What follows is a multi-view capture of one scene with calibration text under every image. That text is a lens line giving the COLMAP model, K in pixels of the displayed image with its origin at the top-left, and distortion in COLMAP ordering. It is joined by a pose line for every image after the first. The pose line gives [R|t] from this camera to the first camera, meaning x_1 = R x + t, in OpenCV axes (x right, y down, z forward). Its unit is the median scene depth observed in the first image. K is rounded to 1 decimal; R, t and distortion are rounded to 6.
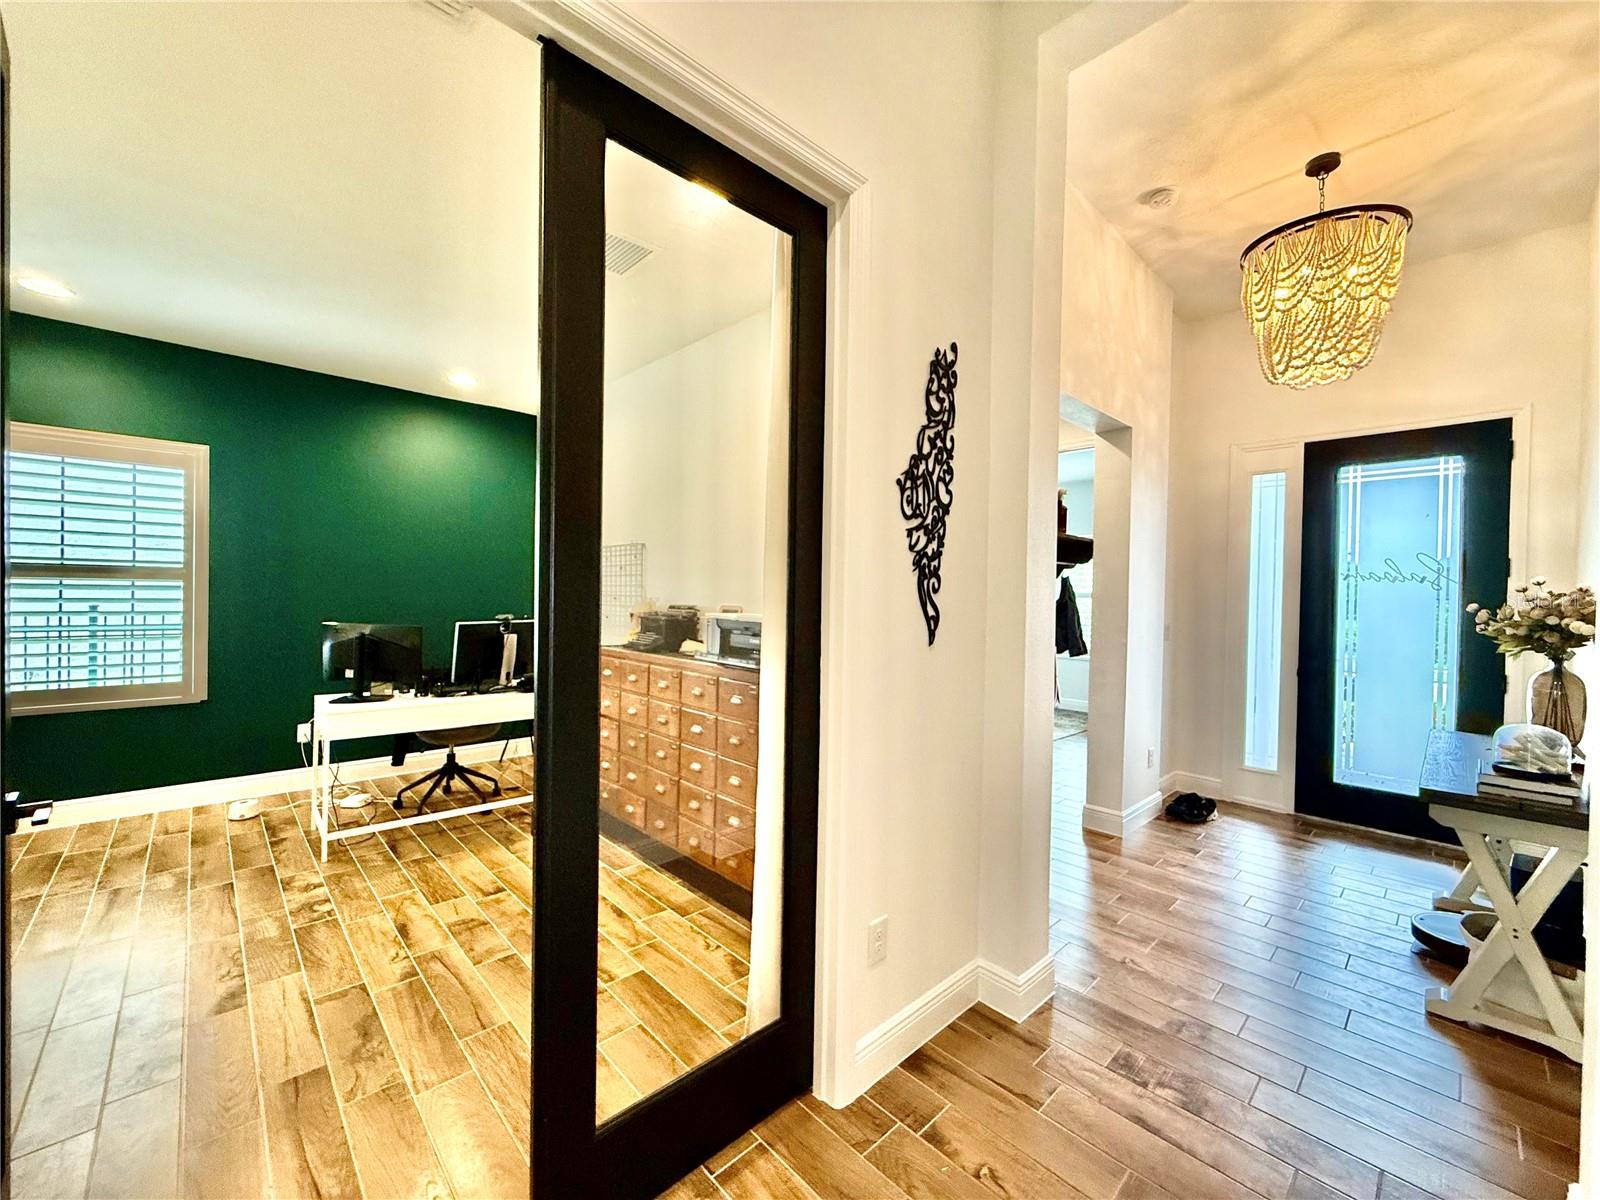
lens RADIAL K [[637.9, 0, 798.5], [0, 637.9, 594.4], [0, 0, 1]] dist [-0.001952, 0.000641]
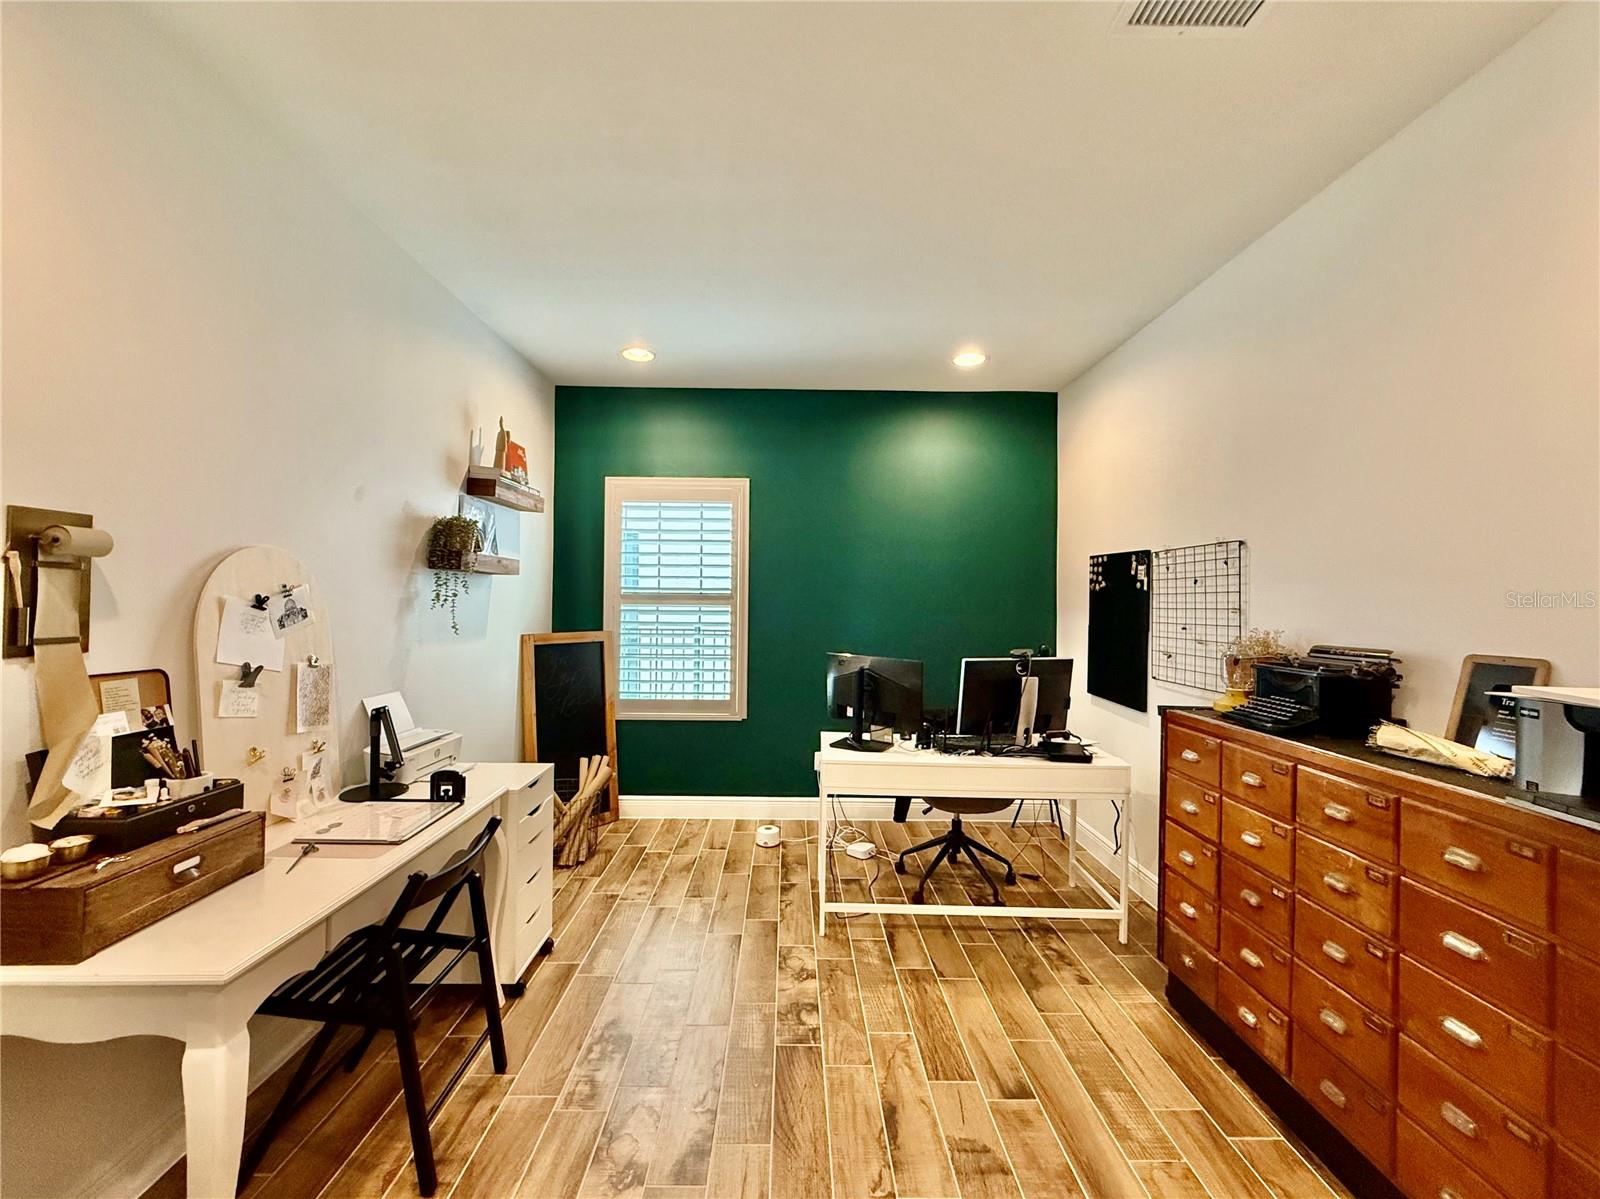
lens RADIAL K [[637.9, 0, 794.9], [0, 637.9, 600.0], [0, 0, 1]] dist [-0.001952, 0.000641]
pose [[0.730771, -0.010313, -0.682545, -0.165368], [-0.000797, 0.999872, -0.015960, -0.015243], [0.682622, 0.012207, 0.730669, 0.313032]]
